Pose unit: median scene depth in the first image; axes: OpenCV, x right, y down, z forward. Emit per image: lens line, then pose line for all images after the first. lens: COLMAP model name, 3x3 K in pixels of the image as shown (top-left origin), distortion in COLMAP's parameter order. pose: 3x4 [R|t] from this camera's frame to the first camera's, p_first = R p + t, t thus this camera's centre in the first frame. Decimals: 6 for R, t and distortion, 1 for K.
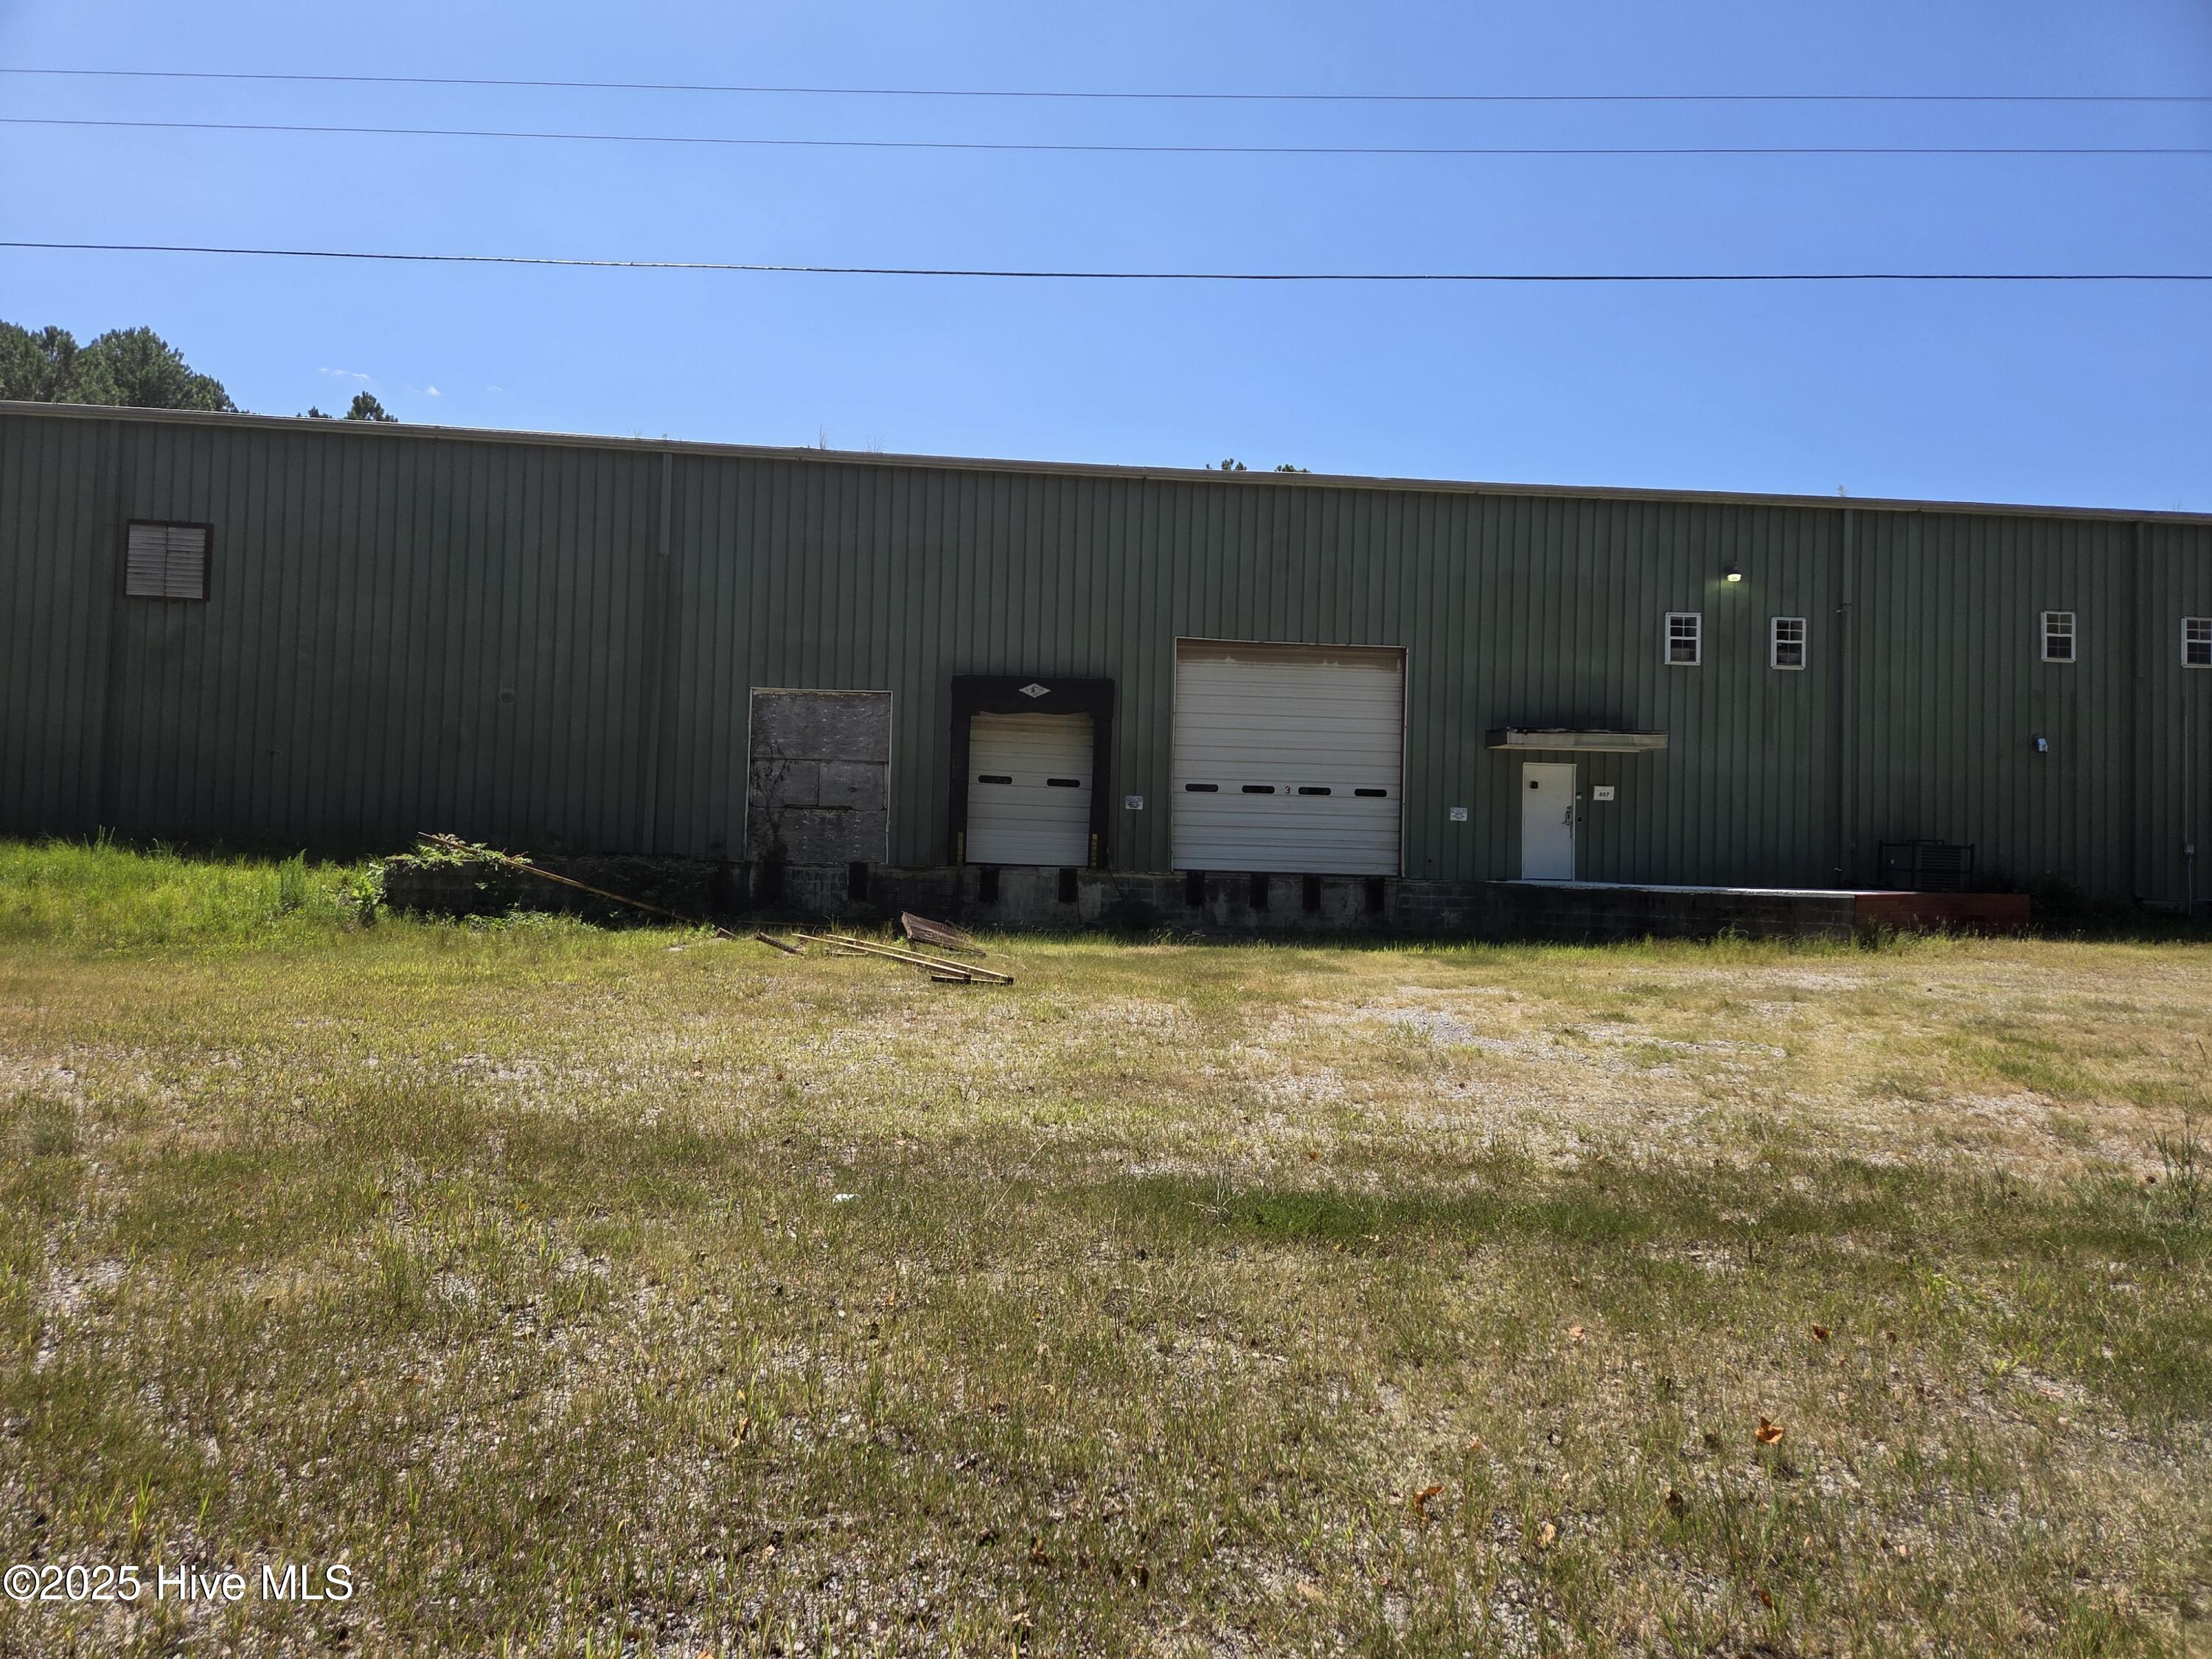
lens RADIAL K [[1466.4, 0, 1094.8], [0, 1466.4, 846.1], [0, 0, 1]] dist [0.072362, -0.061370]
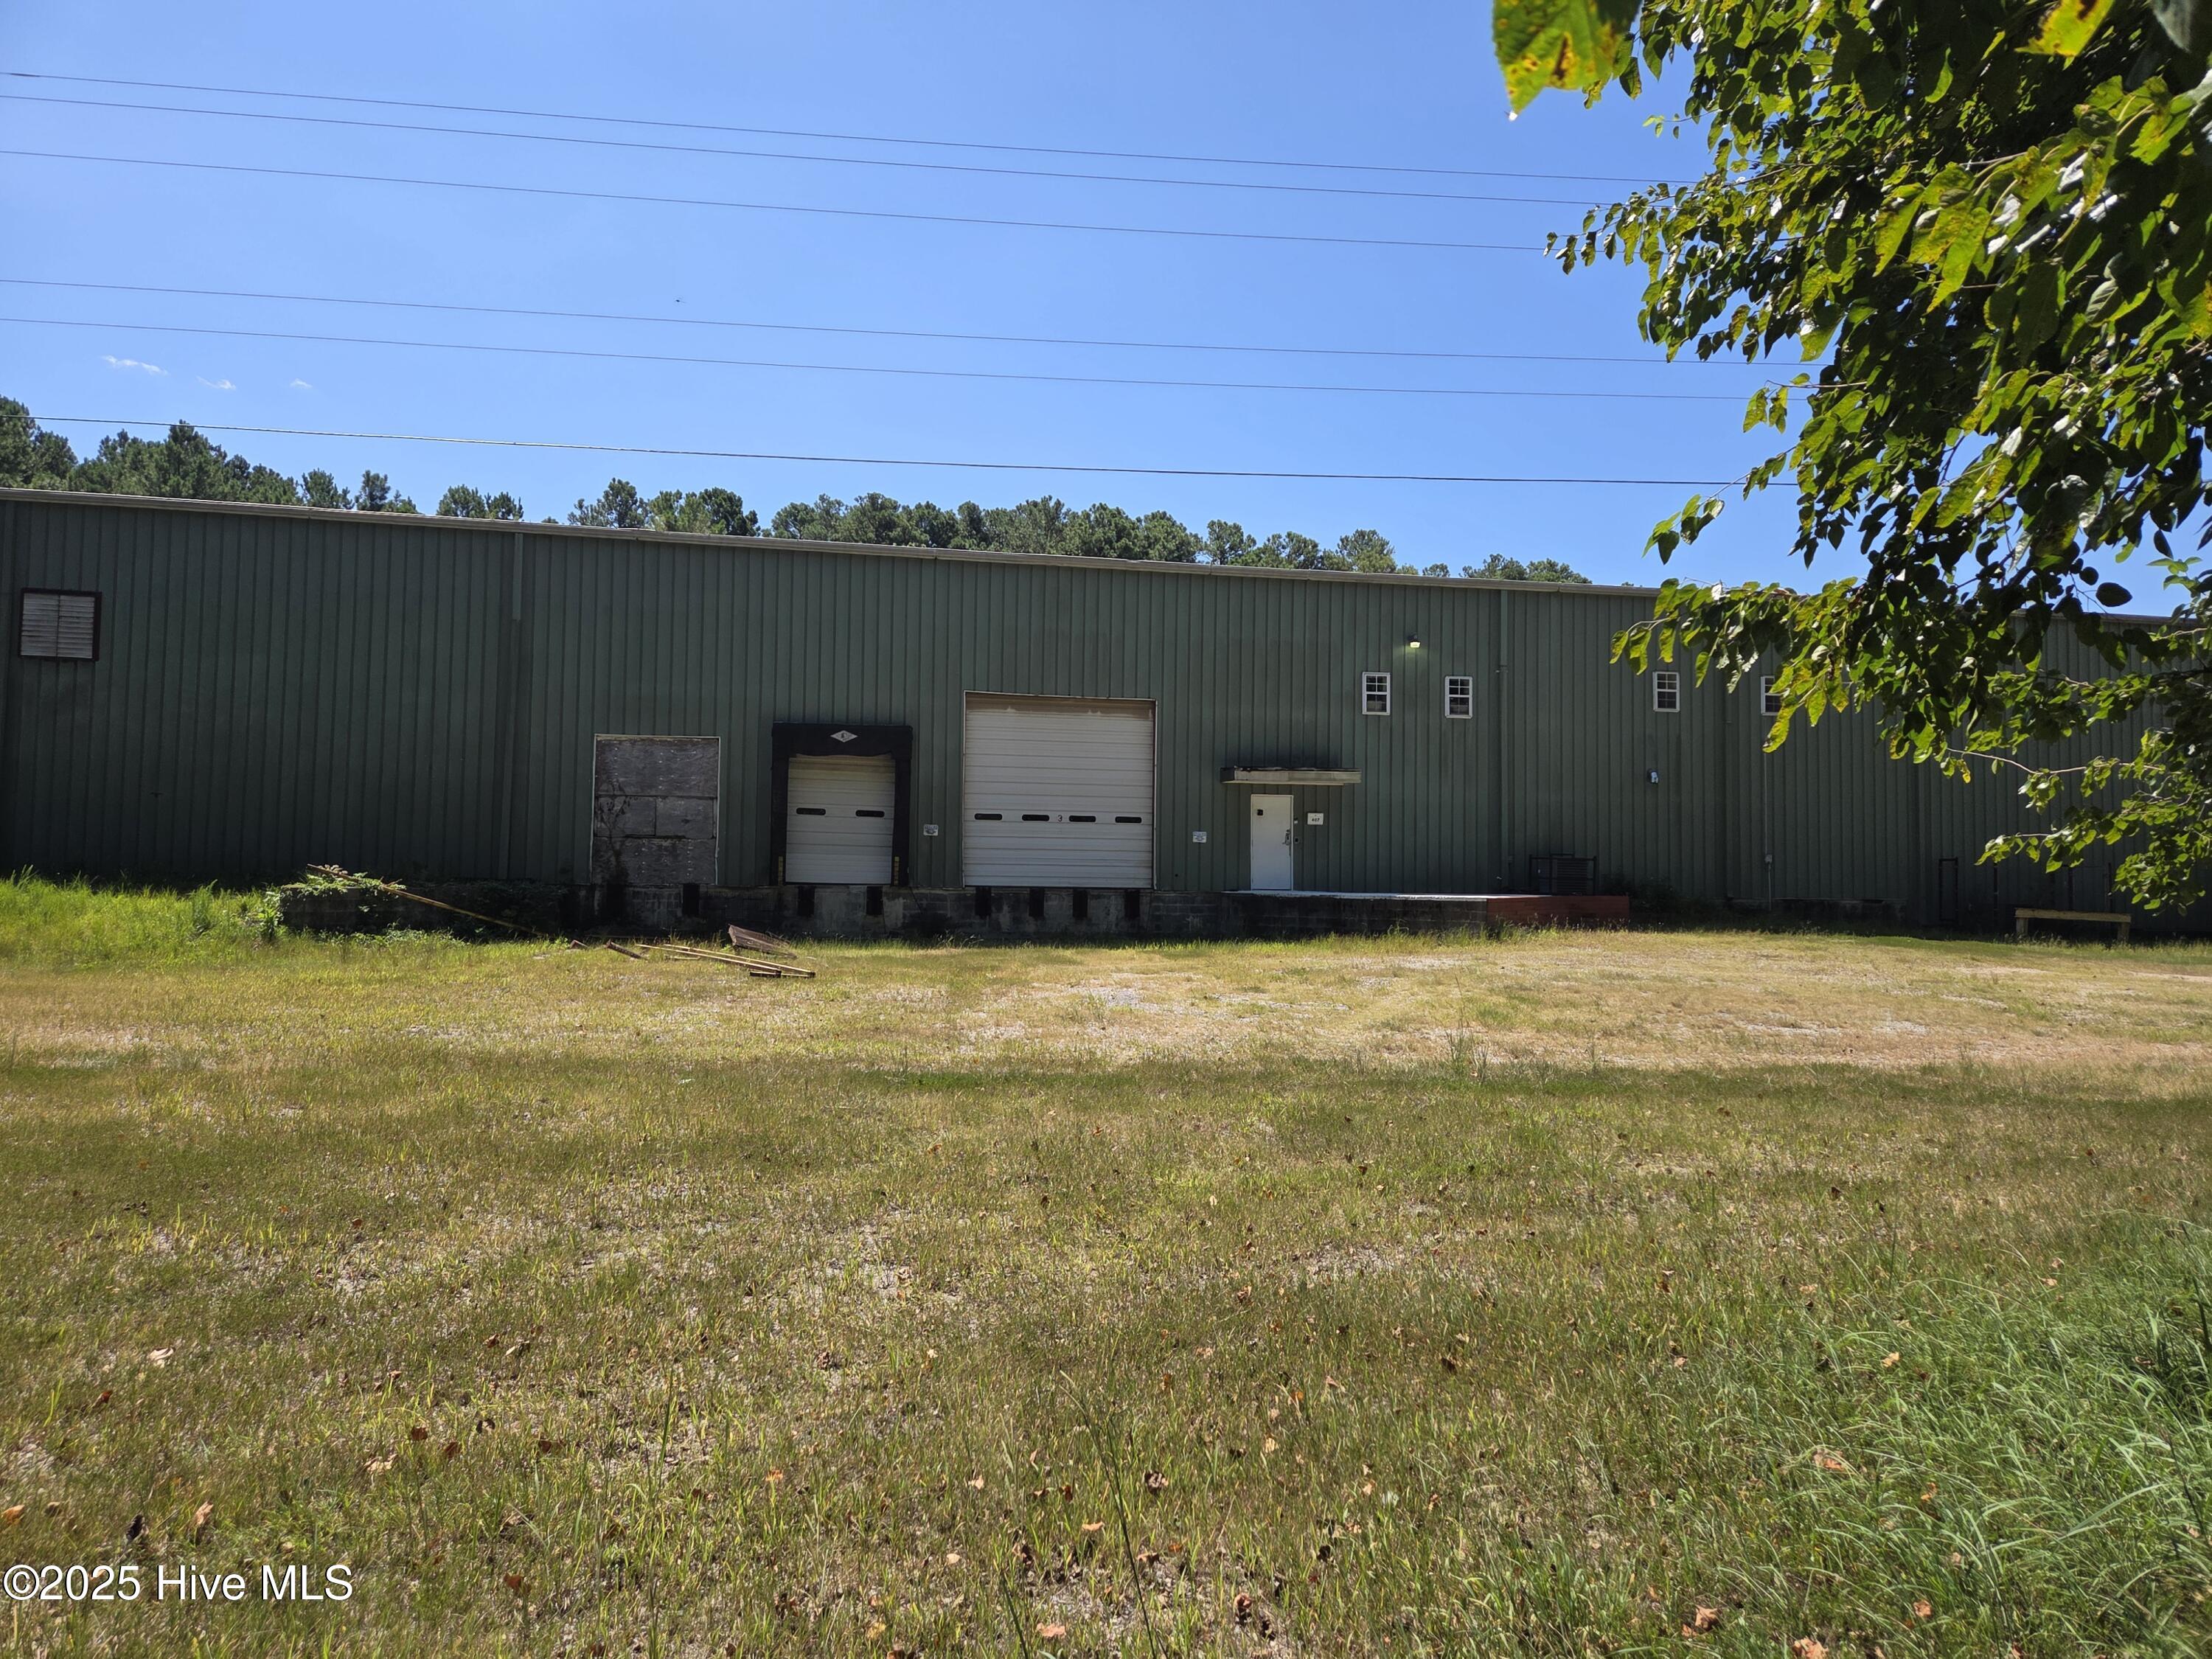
lens RADIAL K [[1466.4, 0, 1106.2], [0, 1466.4, 836.7], [0, 0, 1]] dist [0.072362, -0.061370]
pose [[0.993334, -0.010004, 0.114833, 0.039662], [0.011749, 0.999825, -0.014529, -0.006525], [-0.114668, 0.015781, 0.993279, -0.249192]]
